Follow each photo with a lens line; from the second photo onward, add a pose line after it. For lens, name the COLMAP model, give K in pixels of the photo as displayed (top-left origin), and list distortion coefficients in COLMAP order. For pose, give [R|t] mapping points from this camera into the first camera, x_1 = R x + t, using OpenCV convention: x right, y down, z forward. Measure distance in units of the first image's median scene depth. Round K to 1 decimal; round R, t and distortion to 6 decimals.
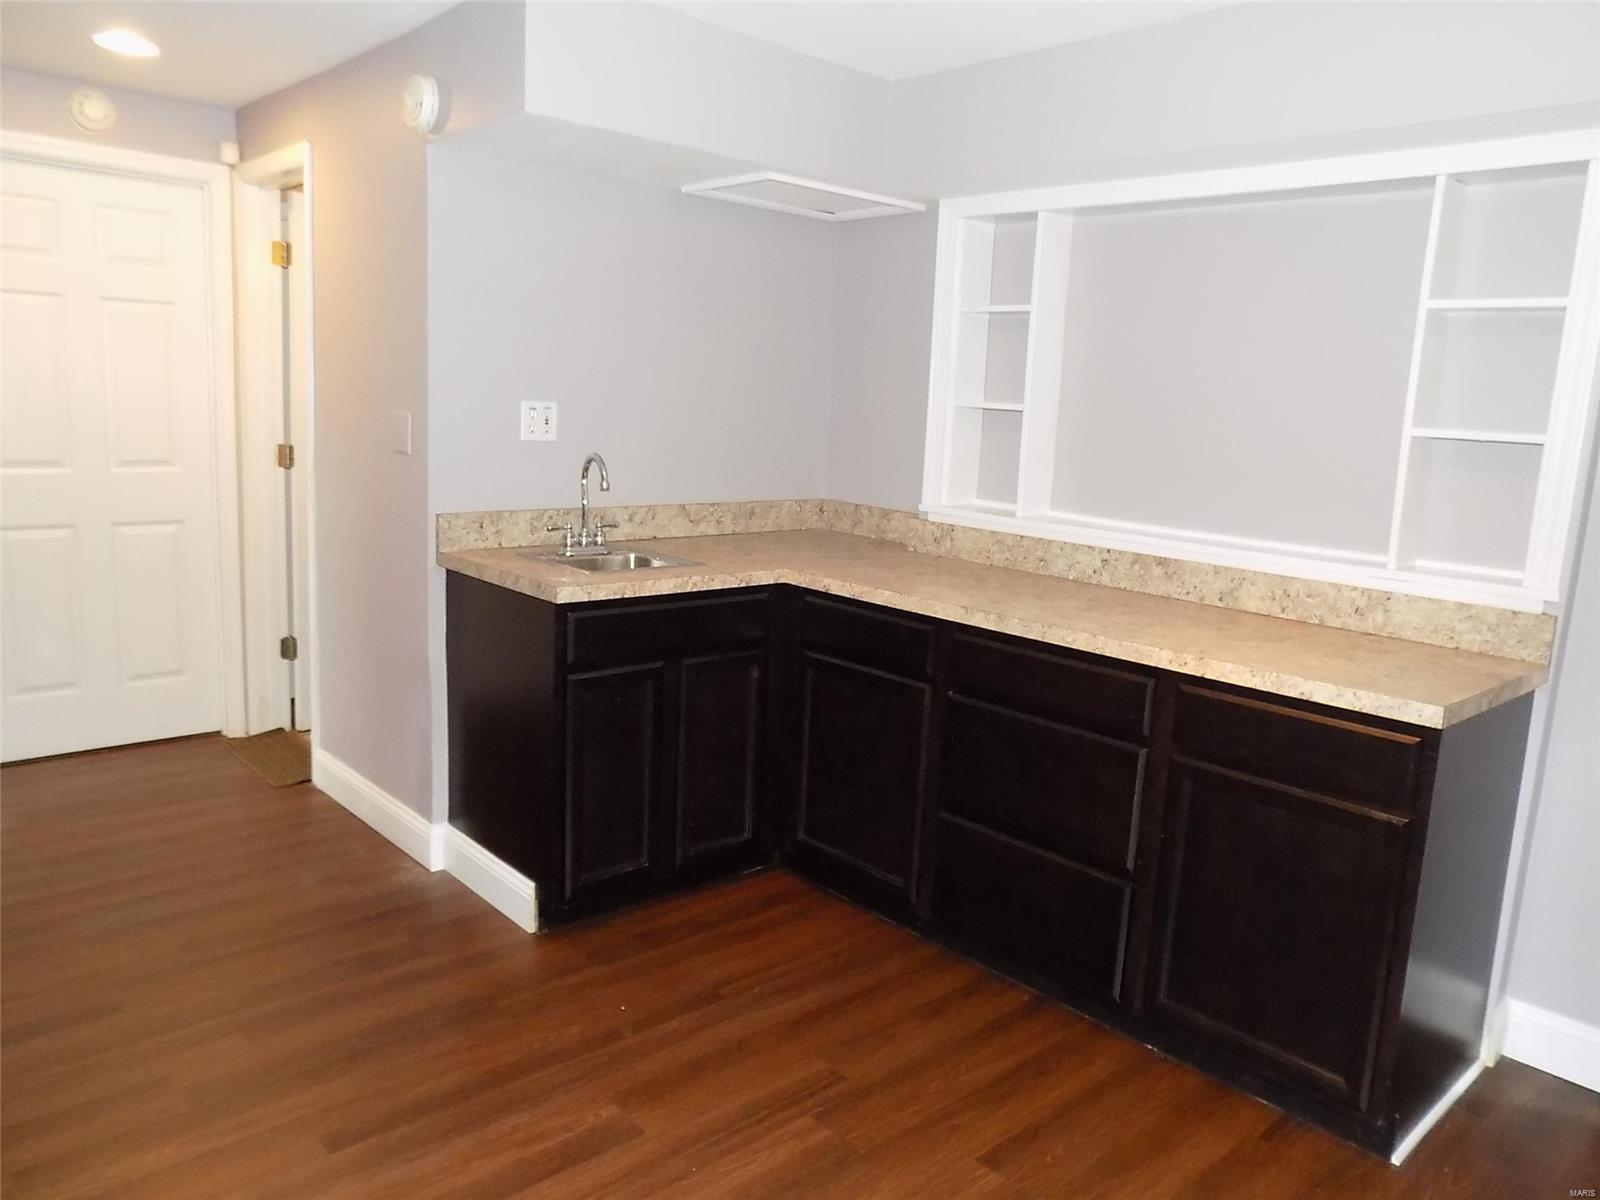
lens RADIAL K [[1160.2, 0, 800.0], [0, 1160.2, 600.0], [0, 0, 1]] dist [-0.067122, 0.007877]
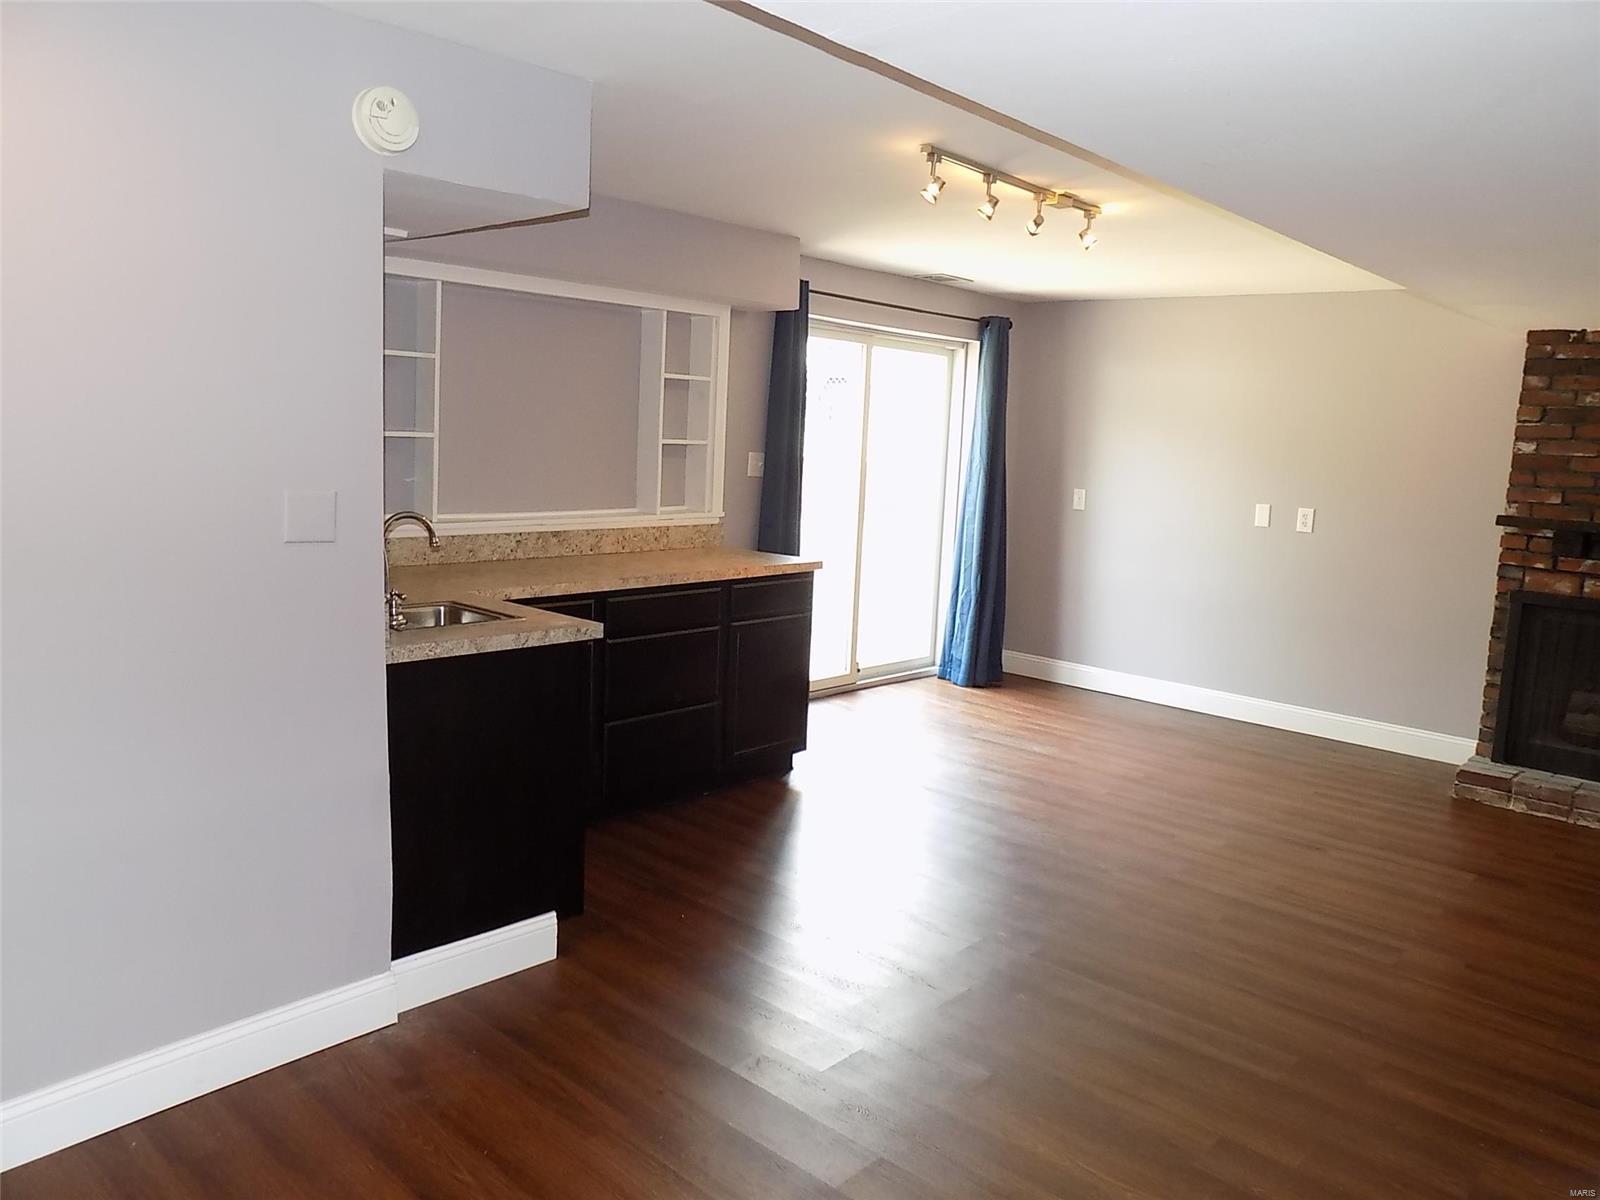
lens RADIAL K [[1160.2, 0, 800.0], [0, 1160.2, 600.0], [0, 0, 1]] dist [-0.067122, 0.007877]
pose [[-0.069703, -0.210029, 0.975207, -1.180901], [0.117535, 0.969047, 0.217103, -0.235999], [-0.990620, 0.129754, -0.042859, 0.740585]]
